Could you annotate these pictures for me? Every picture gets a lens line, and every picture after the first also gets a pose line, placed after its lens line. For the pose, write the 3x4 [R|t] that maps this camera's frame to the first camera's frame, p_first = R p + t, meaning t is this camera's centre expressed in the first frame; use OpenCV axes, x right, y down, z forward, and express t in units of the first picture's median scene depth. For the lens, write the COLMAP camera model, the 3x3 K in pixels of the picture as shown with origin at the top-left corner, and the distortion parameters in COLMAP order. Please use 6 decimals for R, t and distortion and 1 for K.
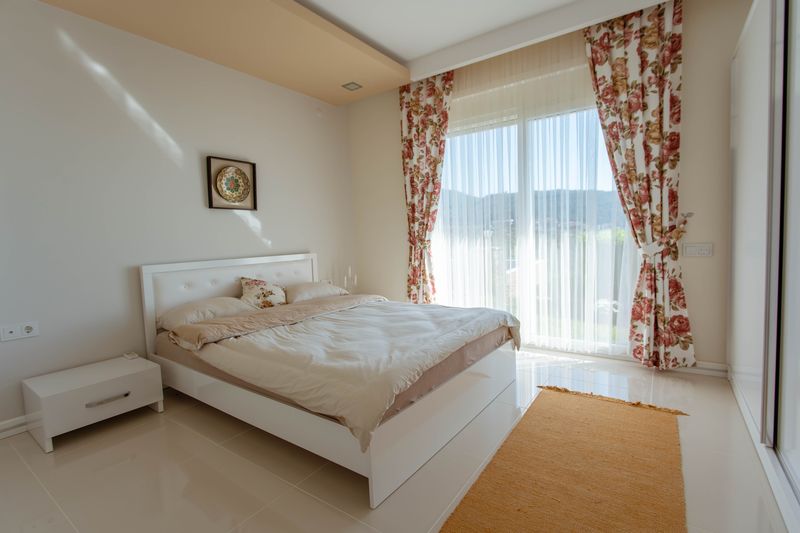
lens RADIAL K [[377.4, 0, 396.8], [0, 377.4, 266.3], [0, 0, 1]] dist [0.001160, 0.000194]
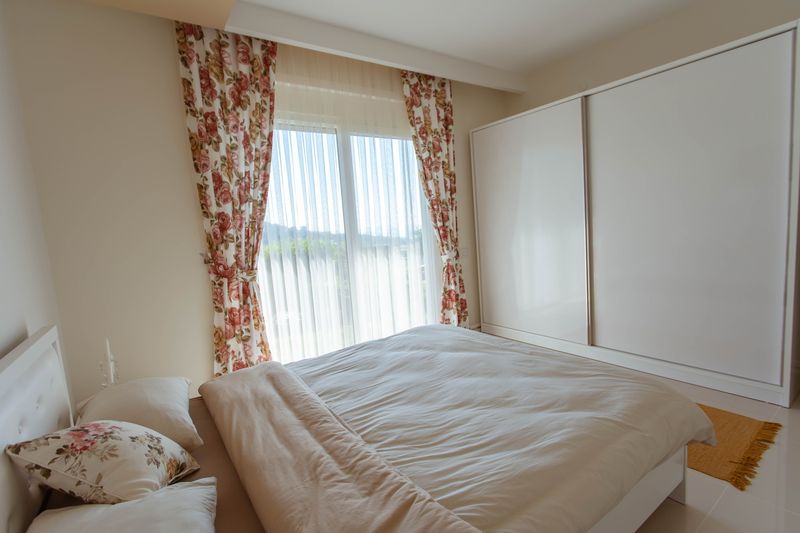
lens RADIAL K [[380.0, 0, 402.7], [0, 380.0, 266.1], [0, 0, 1]] dist [0.001121, 0.000591]
pose [[0.323406, -0.094653, 0.941515, -0.634681], [0.135047, 0.989416, 0.053080, -0.094042], [-0.936574, 0.109982, 0.332766, 0.656921]]
